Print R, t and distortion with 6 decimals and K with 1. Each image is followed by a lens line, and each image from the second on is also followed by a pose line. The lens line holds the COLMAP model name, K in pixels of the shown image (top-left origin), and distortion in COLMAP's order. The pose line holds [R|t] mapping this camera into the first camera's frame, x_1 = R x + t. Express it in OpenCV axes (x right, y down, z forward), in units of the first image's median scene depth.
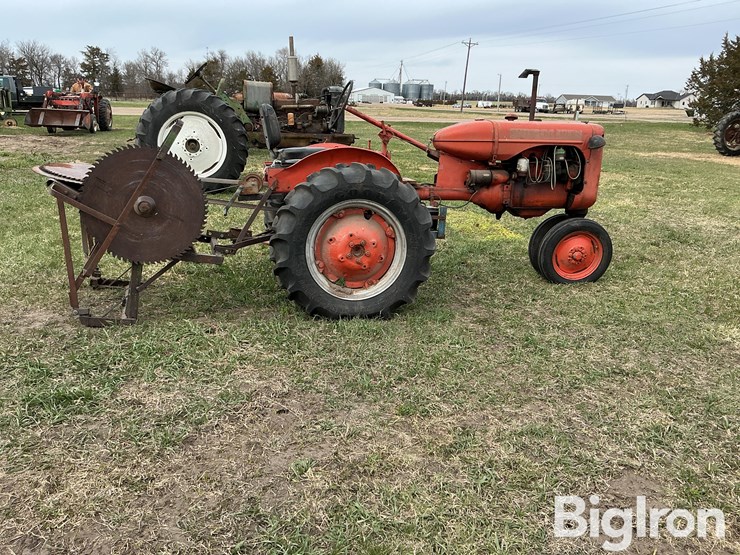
lens RADIAL K [[617.9, 0, 371.6], [0, 617.9, 283.6], [0, 0, 1]] dist [0.106646, -0.221470]
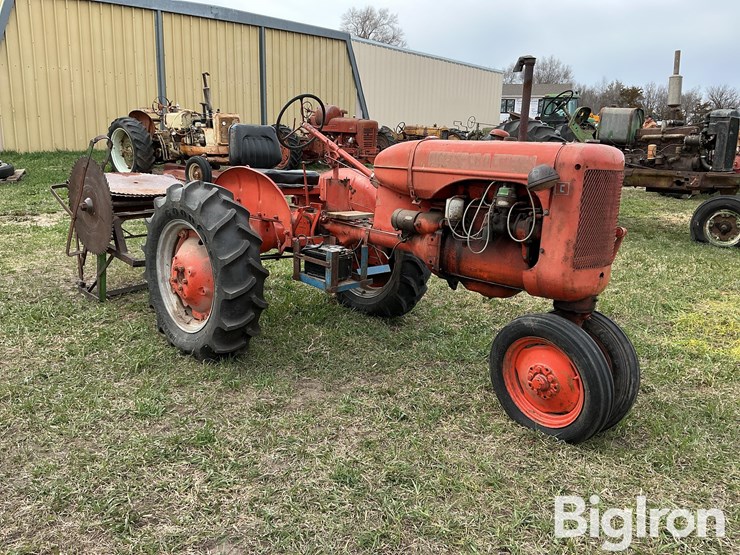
lens RADIAL K [[617.9, 0, 369.2], [0, 617.9, 280.1], [0, 0, 1]] dist [0.106646, -0.221470]
pose [[0.543944, 0.178256, -0.819969, 0.710943], [-0.235969, 0.970237, 0.054389, -0.131428], [0.805260, 0.163903, 0.569818, 0.575101]]
